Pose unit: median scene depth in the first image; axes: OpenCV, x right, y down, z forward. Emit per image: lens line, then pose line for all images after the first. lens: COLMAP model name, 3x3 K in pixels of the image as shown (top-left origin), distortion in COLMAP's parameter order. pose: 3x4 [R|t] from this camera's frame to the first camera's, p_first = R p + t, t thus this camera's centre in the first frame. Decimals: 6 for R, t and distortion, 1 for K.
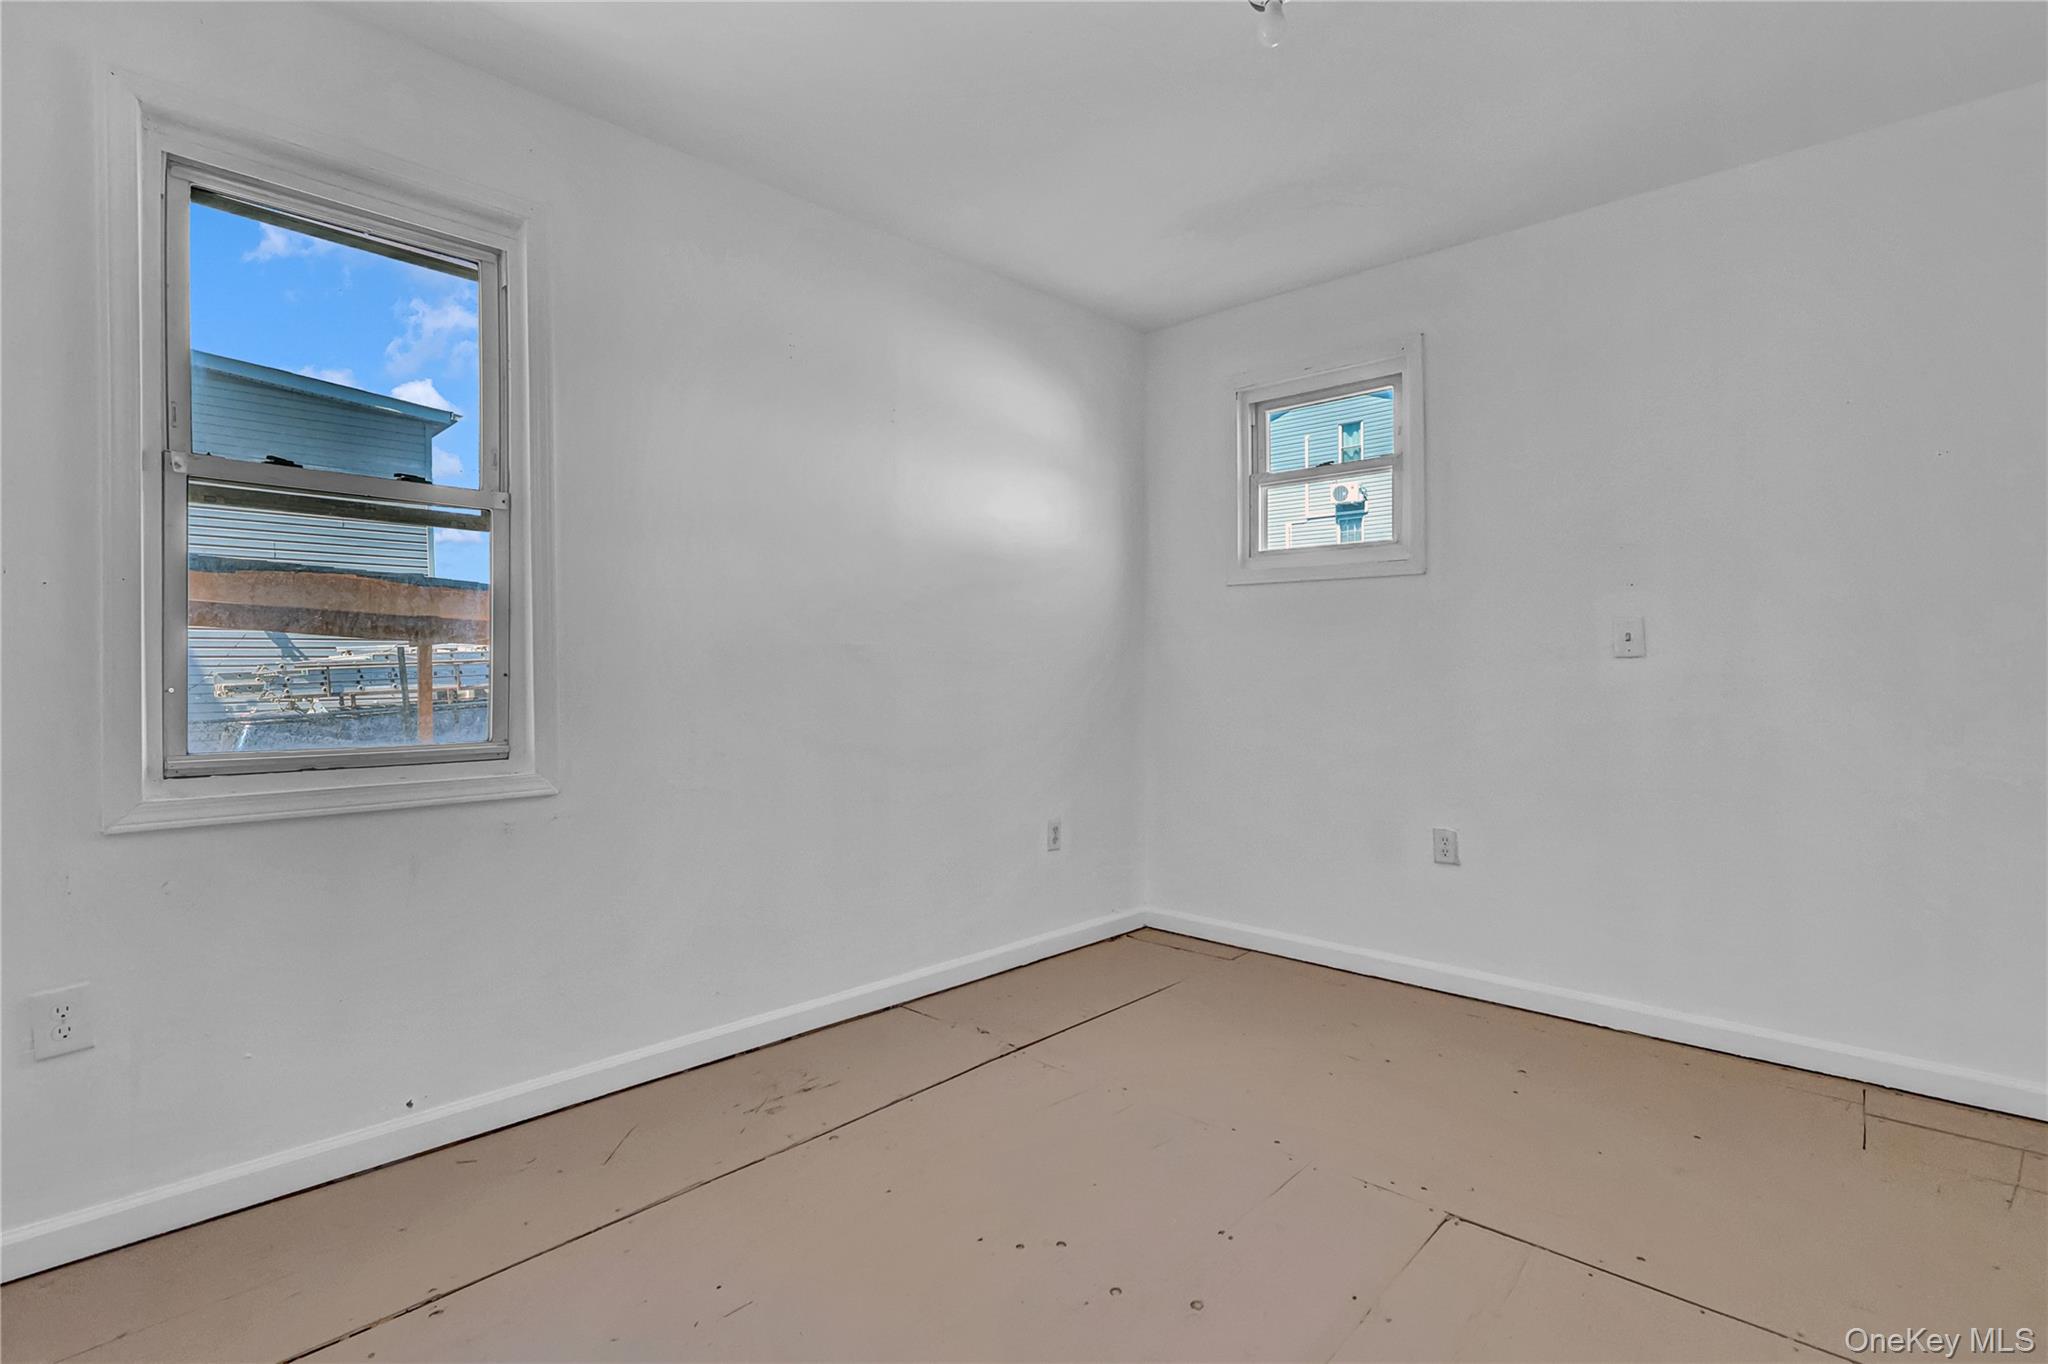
lens RADIAL K [[954.8, 0, 1015.1], [0, 954.8, 671.9], [0, 0, 1]] dist [-0.000768, 0.000152]
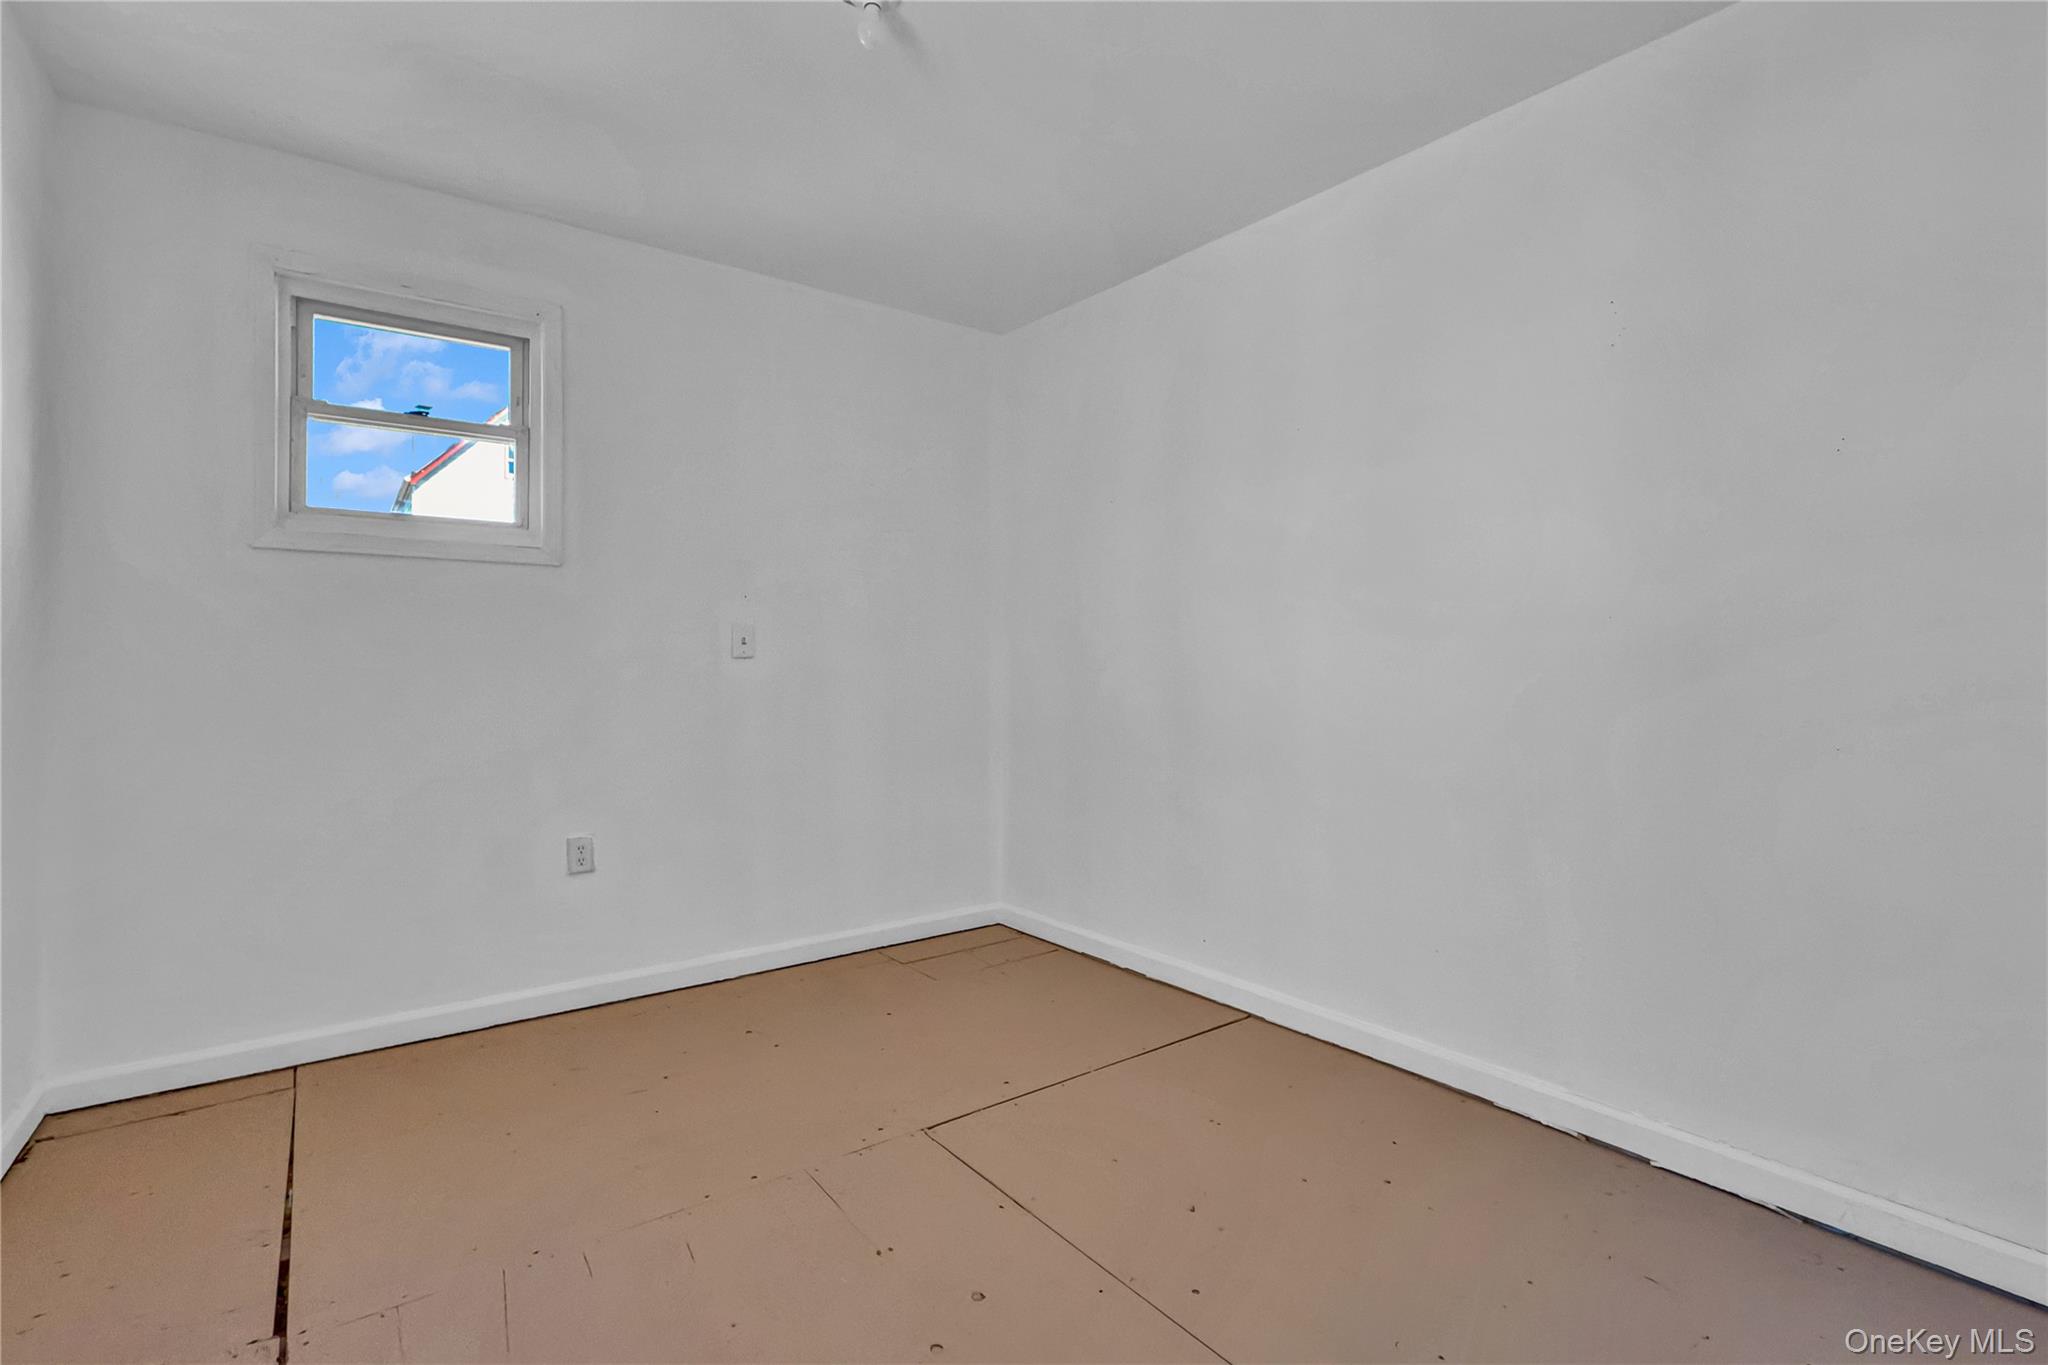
lens RADIAL K [[954.8, 0, 1015.1], [0, 954.8, 672.4], [0, 0, 1]] dist [-0.000768, 0.000152]
pose [[0.198488, -0.002206, 0.980101, -0.373090], [0.009941, 0.999951, 0.000237, 0.004848], [-0.980053, 0.009696, 0.198500, 0.365178]]
